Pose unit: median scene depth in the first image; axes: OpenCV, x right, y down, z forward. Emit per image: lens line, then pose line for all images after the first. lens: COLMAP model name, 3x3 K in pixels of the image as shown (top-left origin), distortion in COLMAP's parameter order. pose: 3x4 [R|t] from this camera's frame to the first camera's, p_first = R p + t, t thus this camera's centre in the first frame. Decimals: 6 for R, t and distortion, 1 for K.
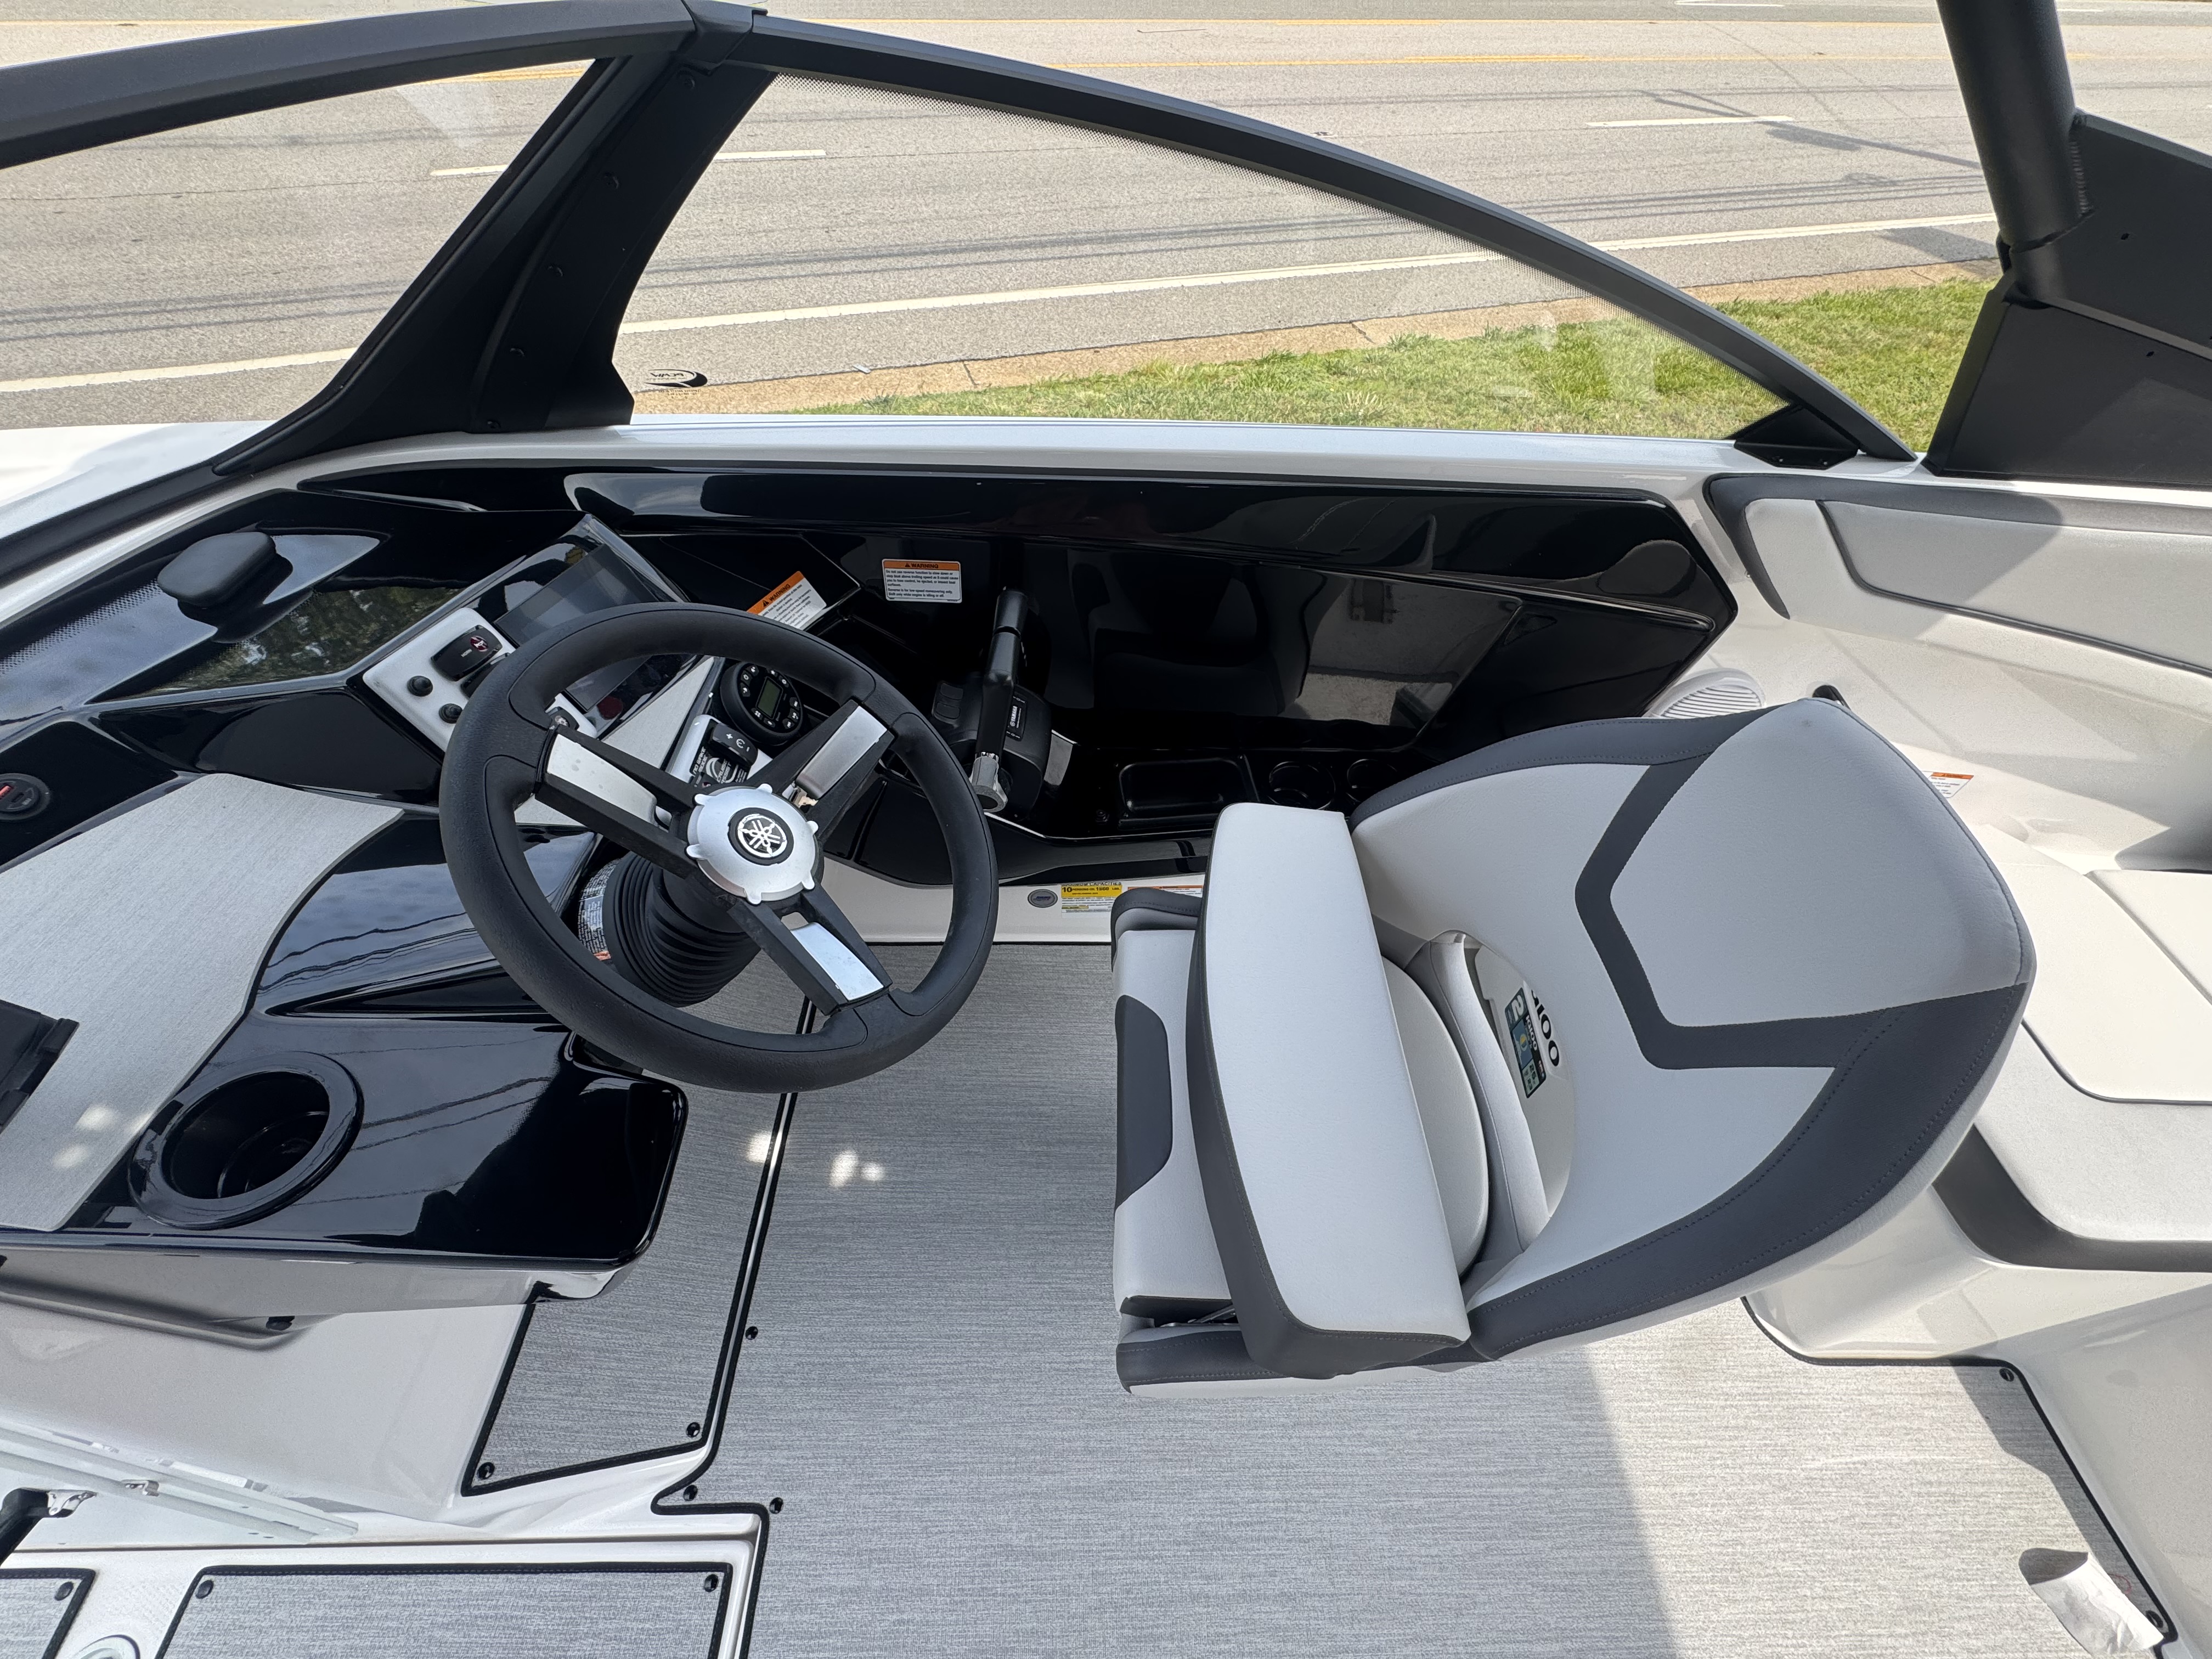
lens RADIAL K [[881.1, 0, 1098.4], [0, 881.1, 828.5], [0, 0, 1]] dist [-0.003481, -0.000020]
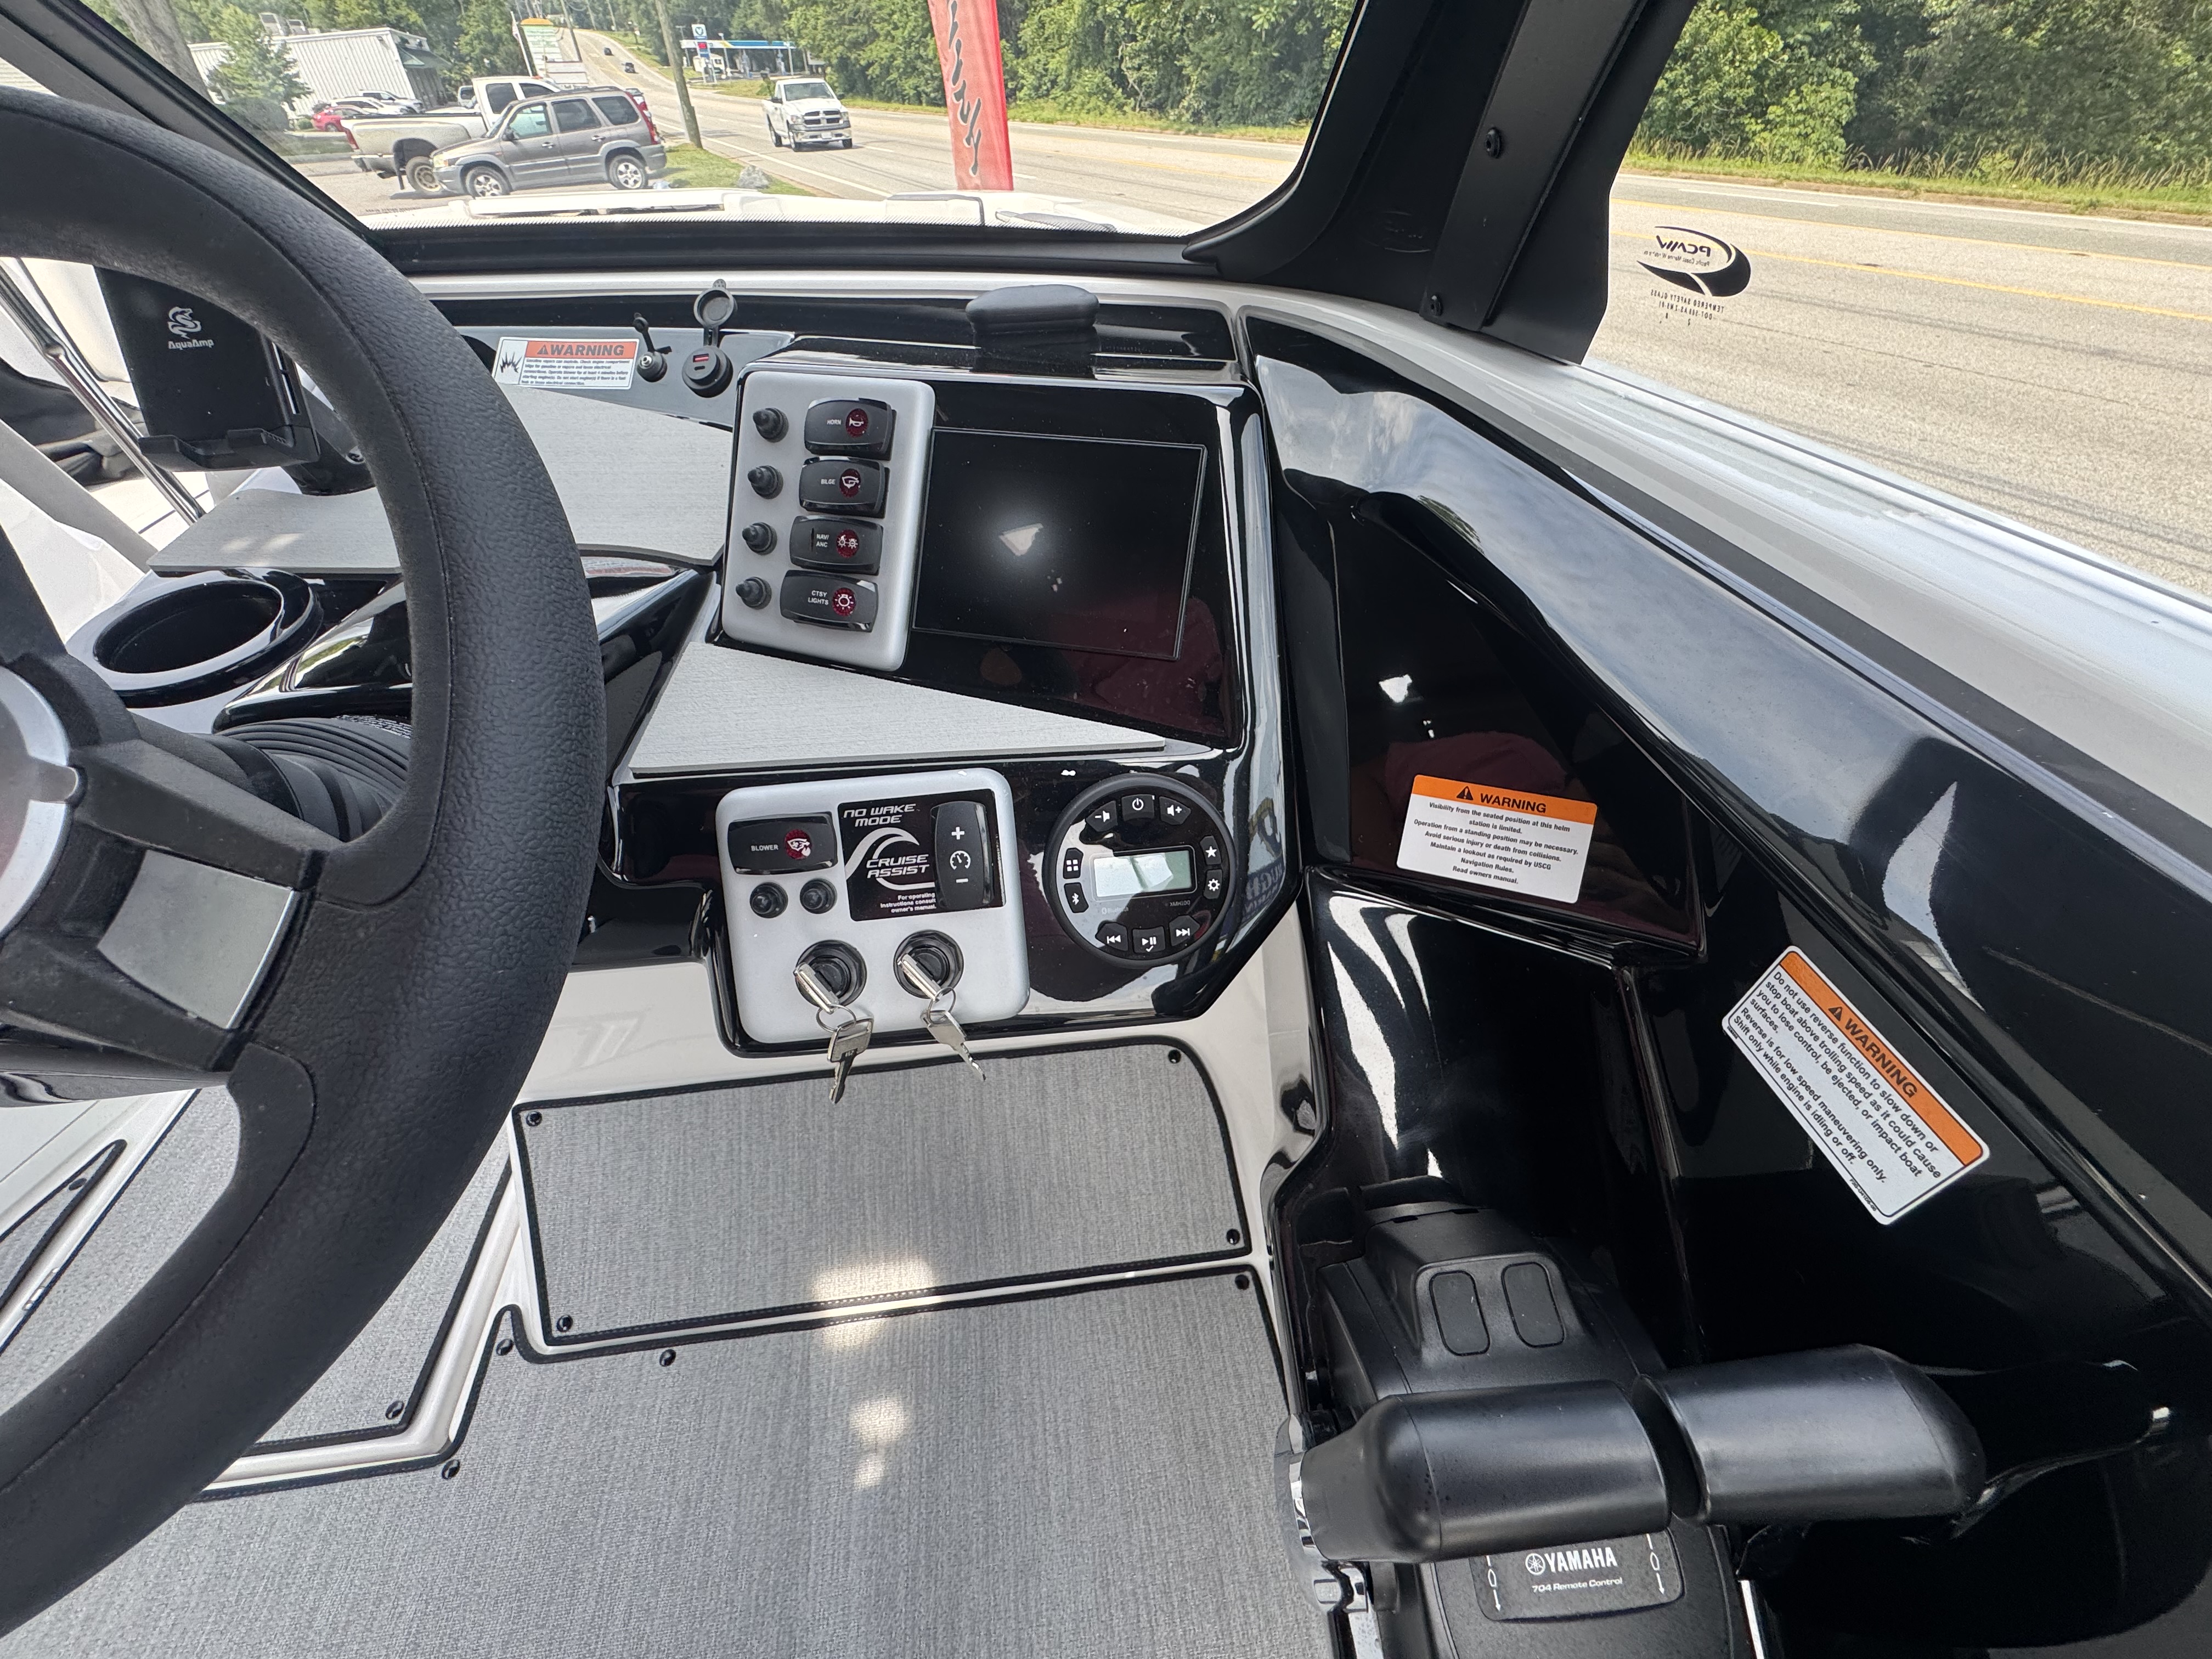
lens RADIAL K [[881.1, 0, 1100.6], [0, 881.1, 825.8], [0, 0, 1]] dist [-0.003481, -0.000020]
pose [[0.115141, 0.615363, -0.779789, -0.041349], [-0.744893, 0.572829, 0.342055, -0.264759], [0.657174, 0.541475, 0.524335, 0.660611]]
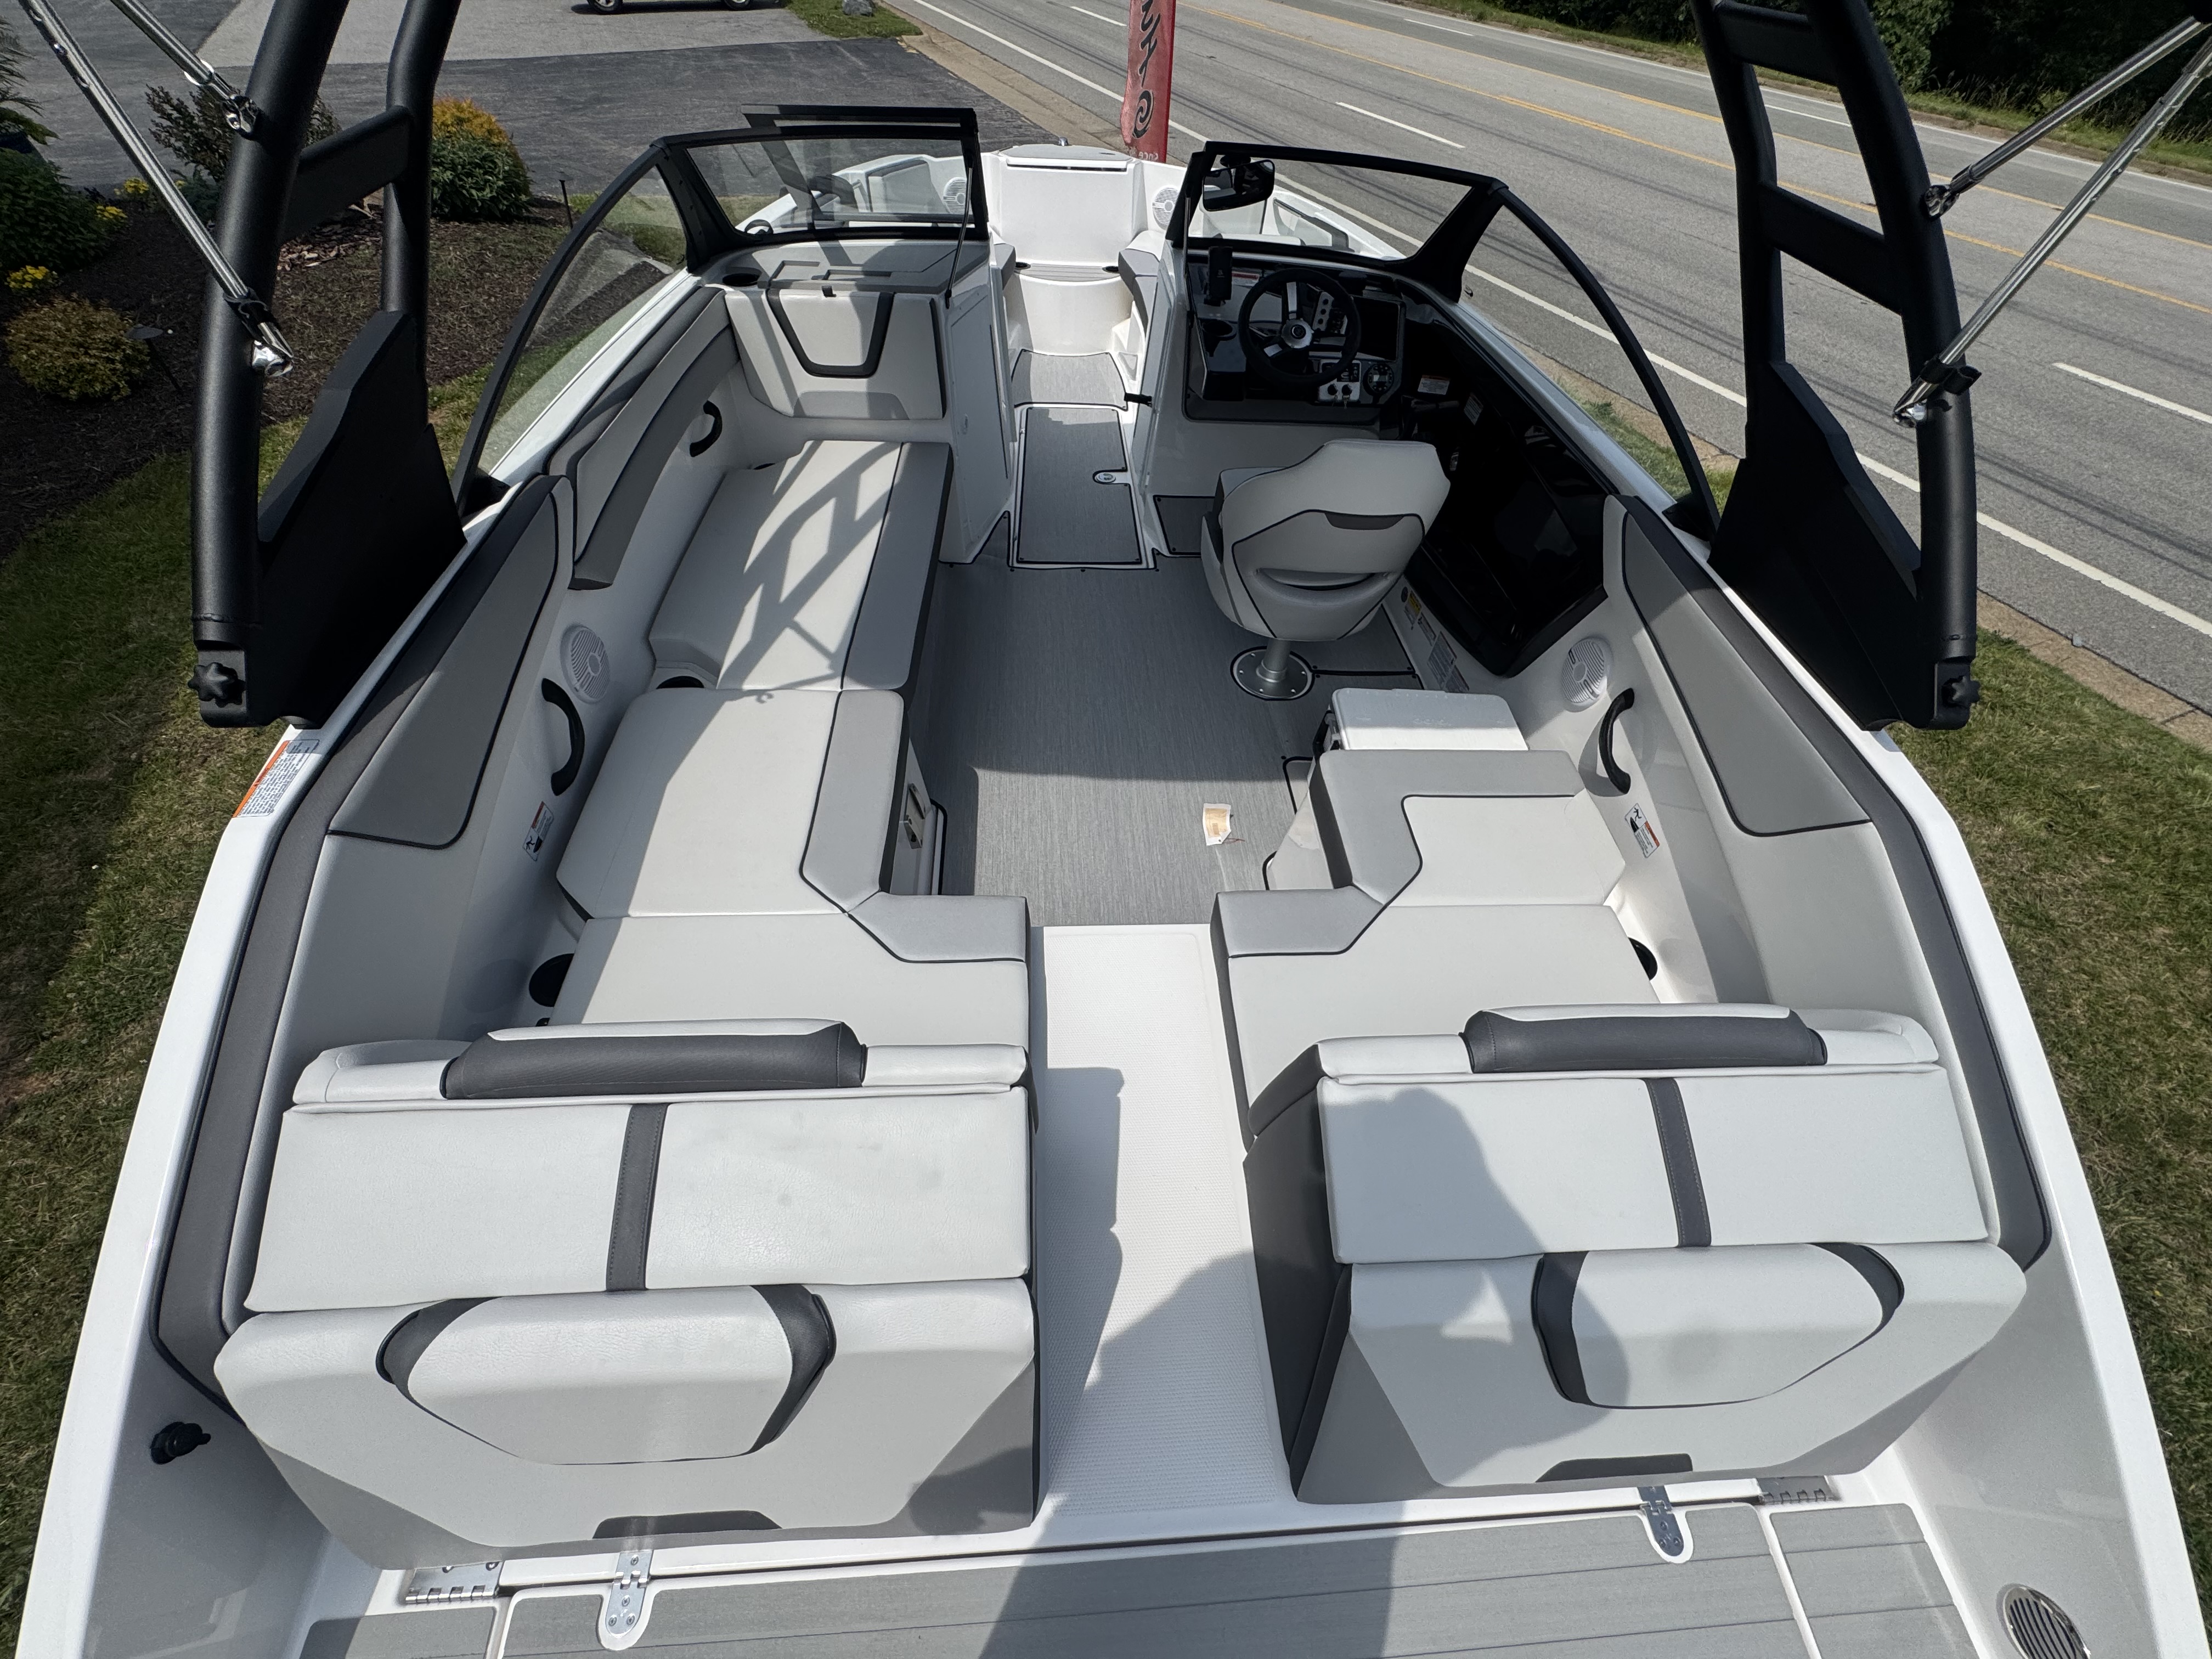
lens RADIAL K [[881.1, 0, 1108.2], [0, 881.1, 832.7], [0, 0, 1]] dist [-0.003481, -0.000020]
pose [[0.074096, 0.717677, -0.692423, 2.306555], [-0.793724, 0.462798, 0.394741, 0.089877], [0.603748, 0.520344, 0.603929, -0.437802]]
